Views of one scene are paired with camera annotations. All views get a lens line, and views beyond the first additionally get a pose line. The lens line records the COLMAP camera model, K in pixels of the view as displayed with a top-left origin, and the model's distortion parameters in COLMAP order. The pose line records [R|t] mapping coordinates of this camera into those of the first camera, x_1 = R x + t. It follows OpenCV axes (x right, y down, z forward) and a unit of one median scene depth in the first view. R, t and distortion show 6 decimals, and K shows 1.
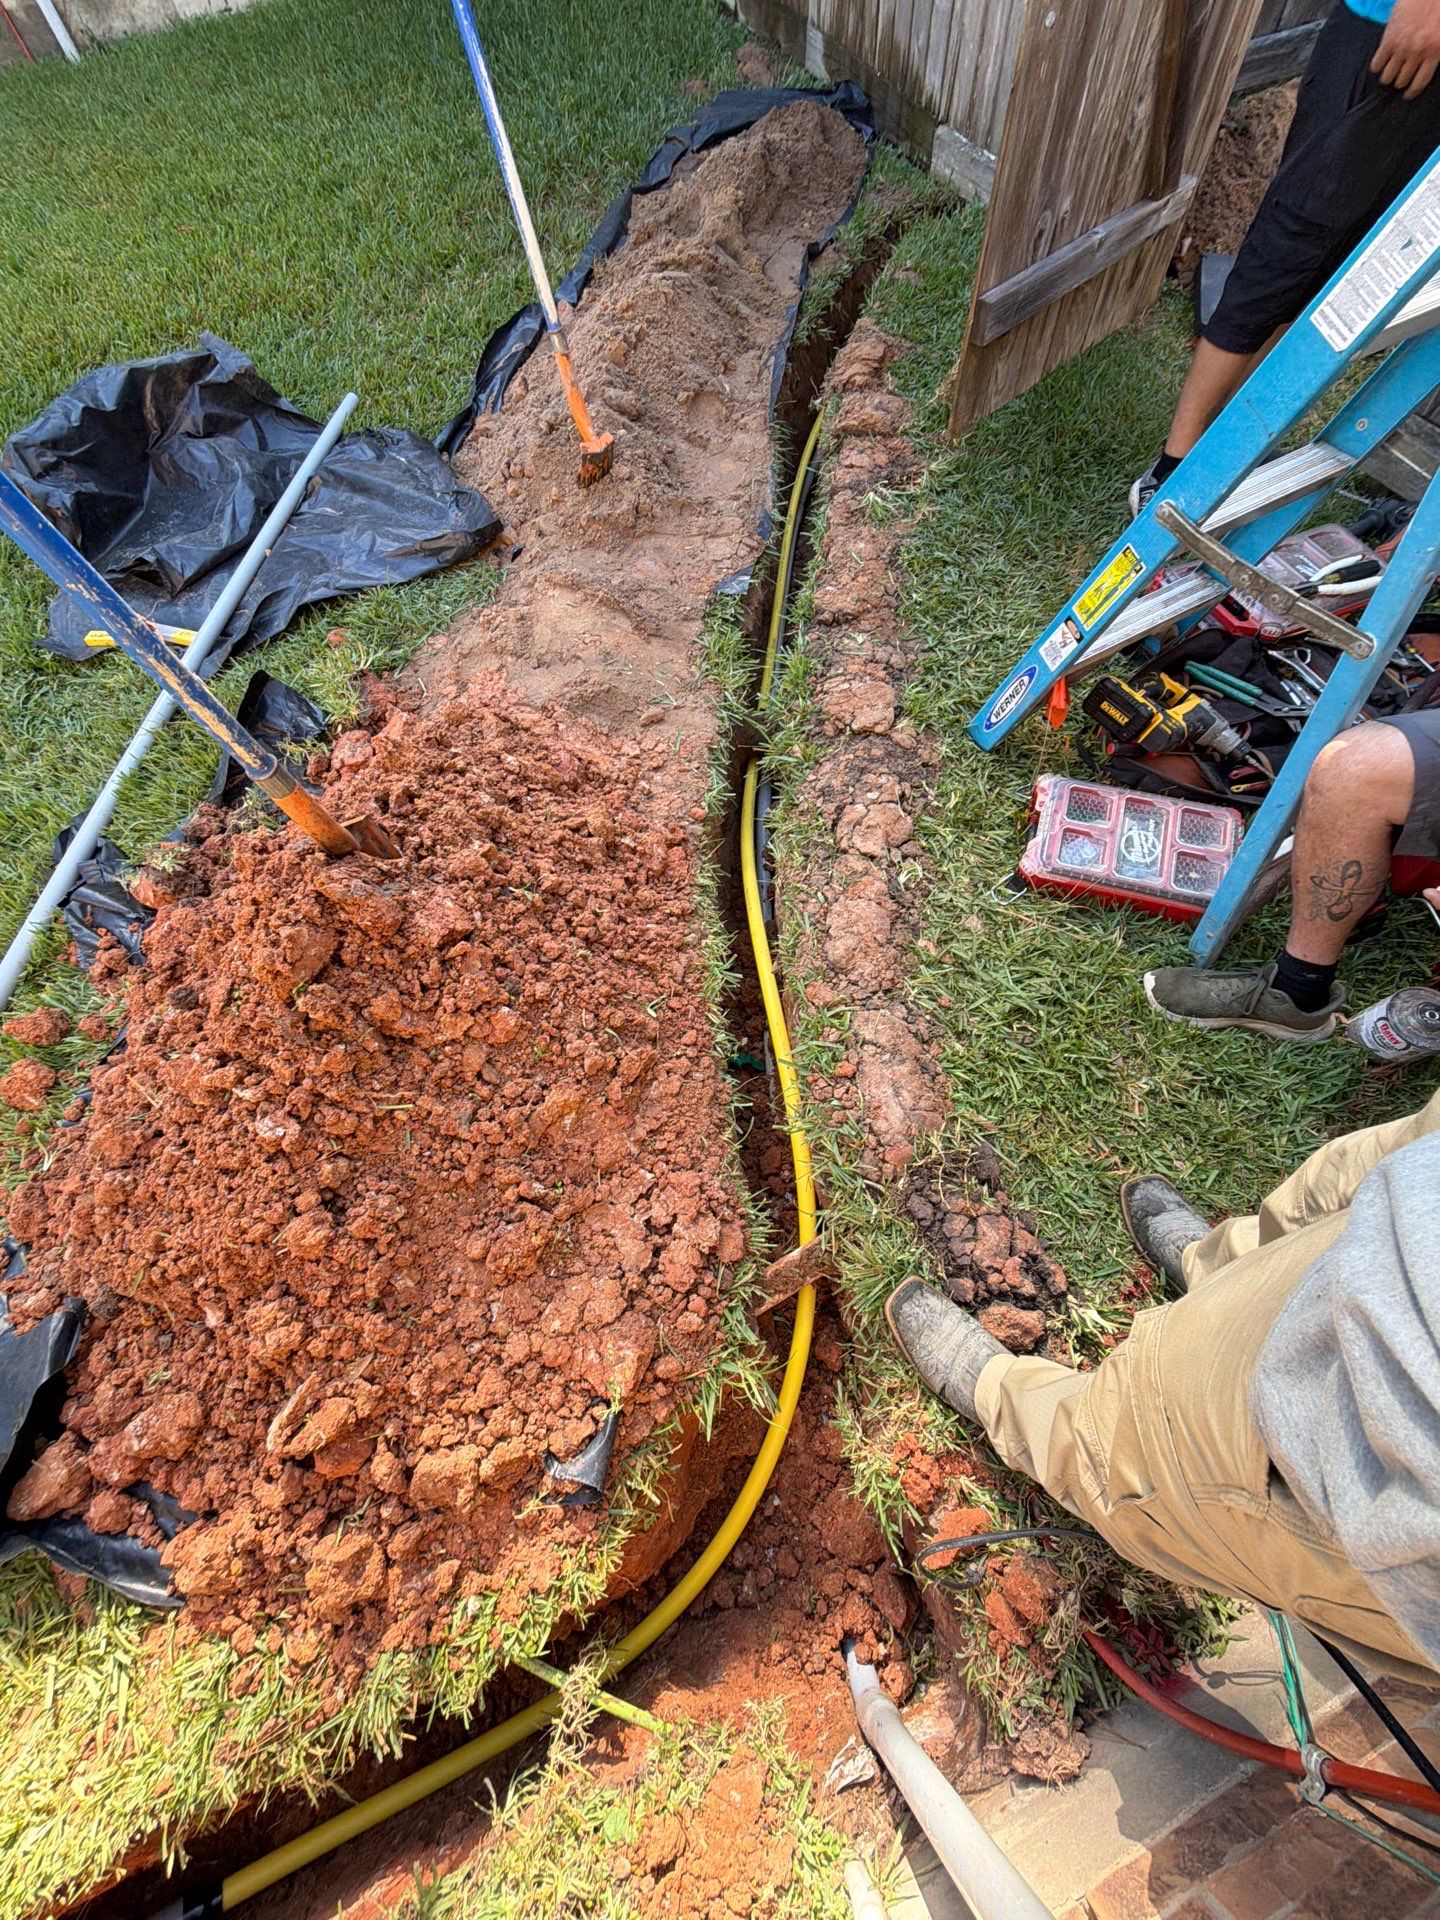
lens RADIAL K [[767.8, 0, 720.0], [0, 767.8, 960.0], [0, 0, 1]] dist [0.002990, -0.000020]
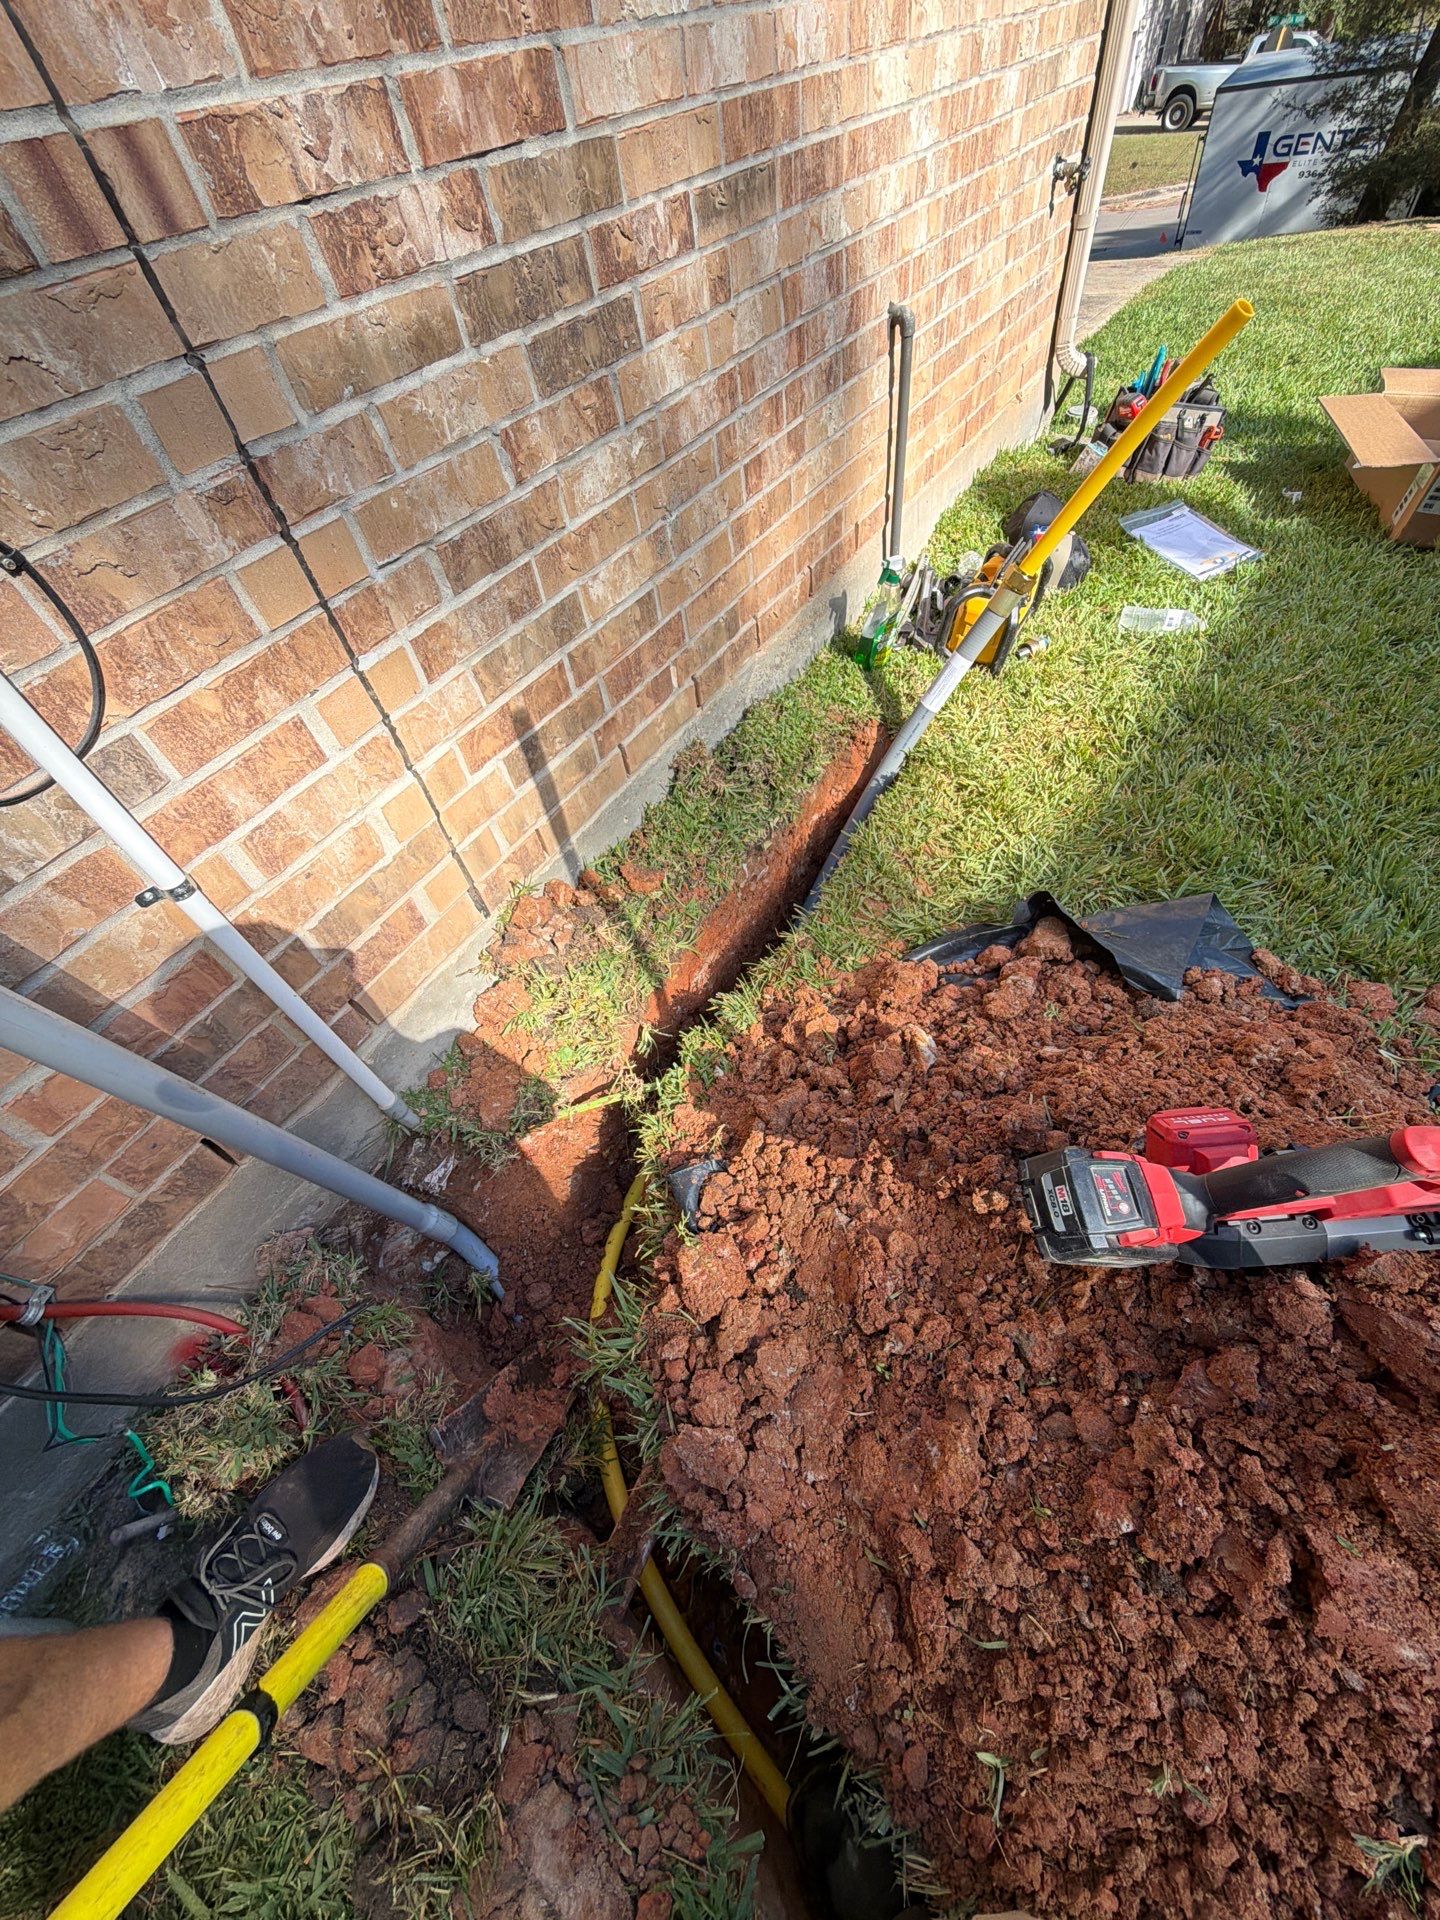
lens RADIAL K [[767.8, 0, 720.0], [0, 767.8, 960.0], [0, 0, 1]] dist [0.002990, -0.000020]
pose [[-0.828945, 0.512774, -0.223413, -0.068749], [-0.387504, -0.238451, 0.890495, -0.141572], [0.403350, 0.824745, 0.396364, 0.175010]]
